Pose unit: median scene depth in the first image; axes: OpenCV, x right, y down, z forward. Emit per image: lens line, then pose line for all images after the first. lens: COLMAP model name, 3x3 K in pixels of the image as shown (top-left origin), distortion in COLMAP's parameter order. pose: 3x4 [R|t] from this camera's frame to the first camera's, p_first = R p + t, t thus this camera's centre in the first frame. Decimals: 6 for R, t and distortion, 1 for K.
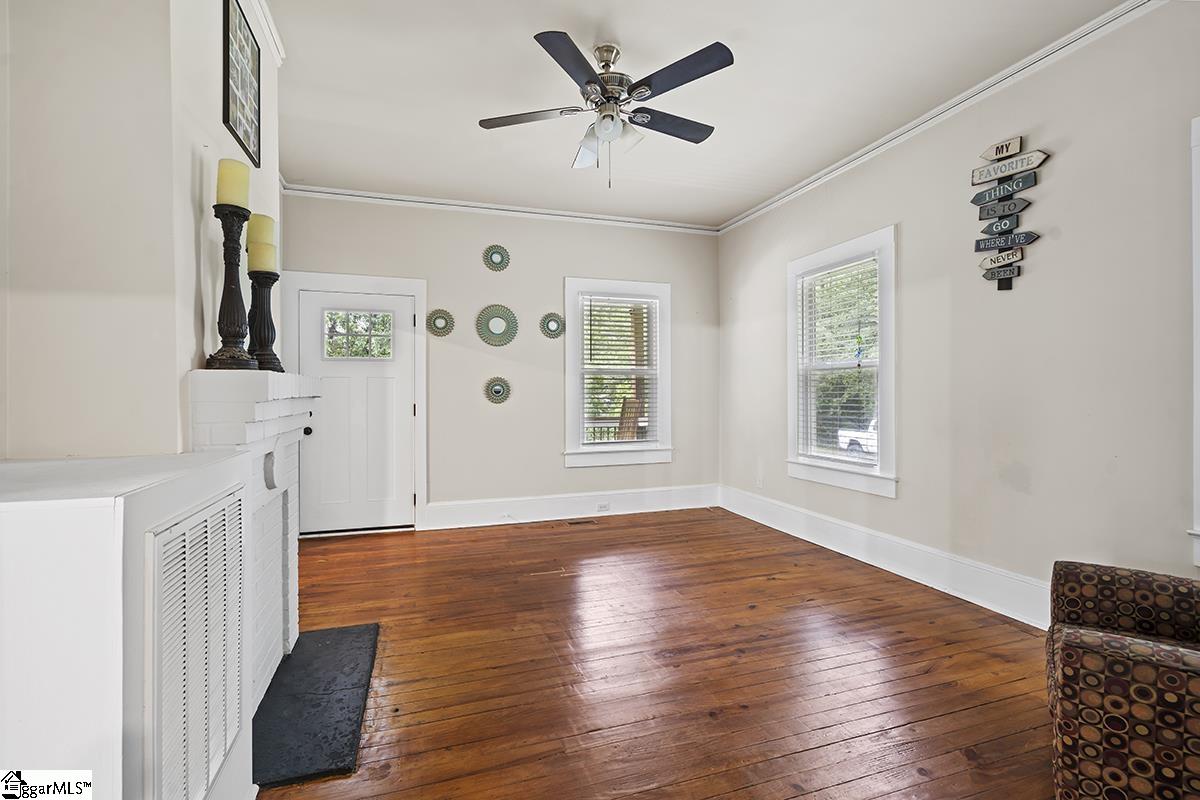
lens RADIAL K [[547.8, 0, 597.7], [0, 547.8, 385.2], [0, 0, 1]] dist [-0.001765, -0.000265]
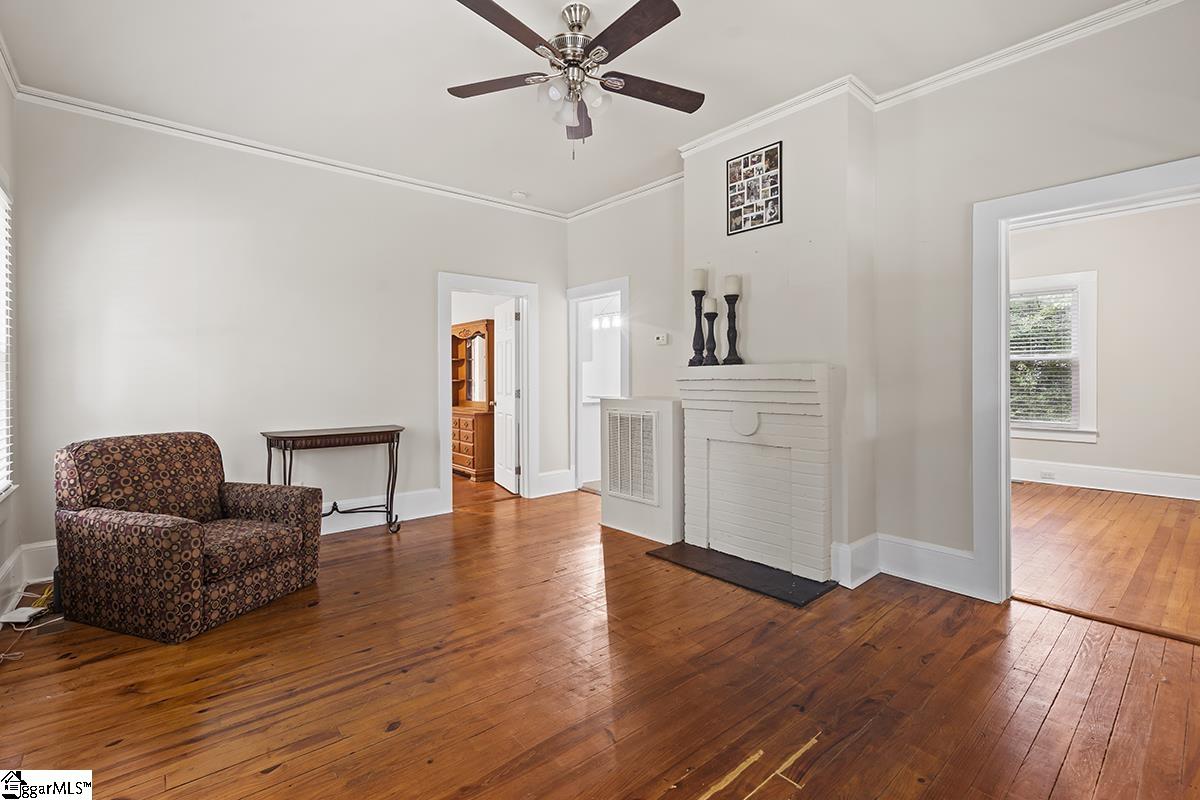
lens RADIAL K [[547.8, 0, 597.7], [0, 547.8, 385.2], [0, 0, 1]] dist [-0.001765, -0.000265]
pose [[-0.926949, 0.010938, -0.375027, 0.305460], [0.009924, 0.999940, 0.004636, 0.018710], [0.375055, 0.000576, -0.927002, 1.710589]]
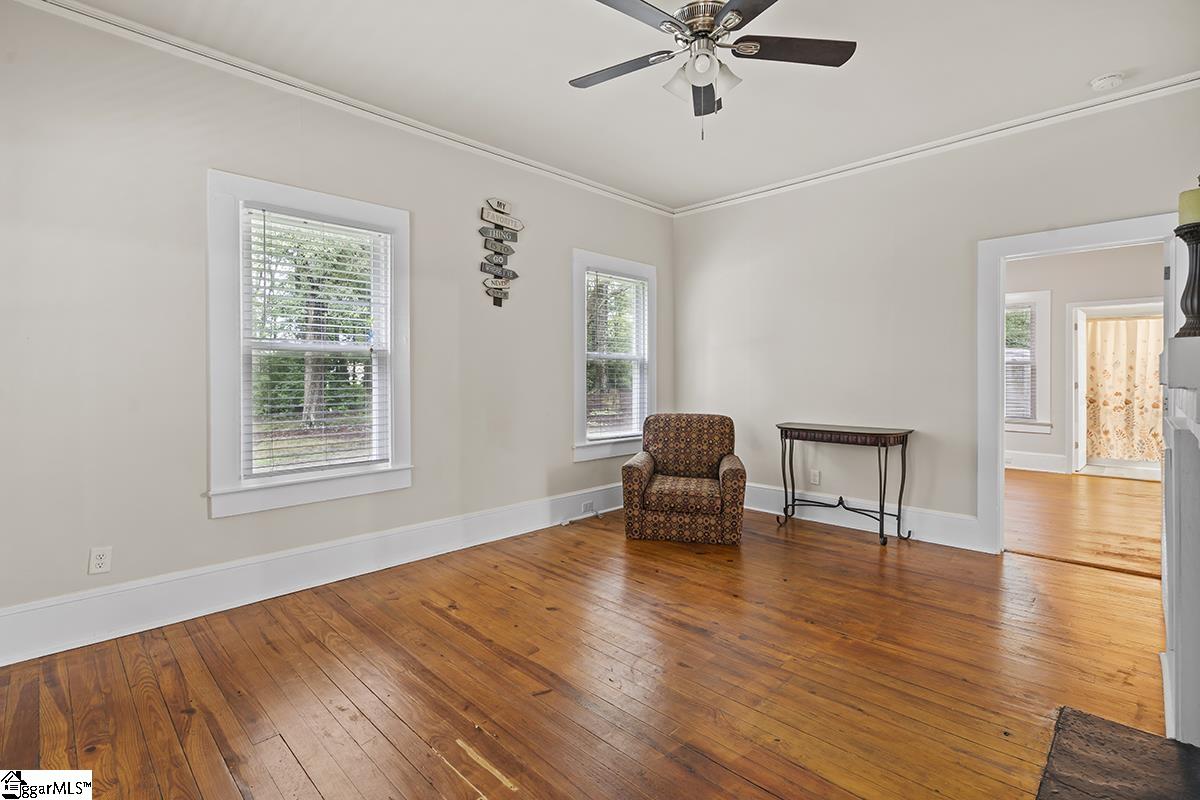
lens RADIAL K [[551.8, 0, 589.6], [0, 551.8, 378.1], [0, 0, 1]] dist [-0.001428, -0.000107]
pose [[-0.444587, 0.004774, 0.895723, -0.608868], [-0.003848, 0.999966, -0.007239, 0.018176], [-0.895728, -0.006665, -0.444553, 1.403581]]
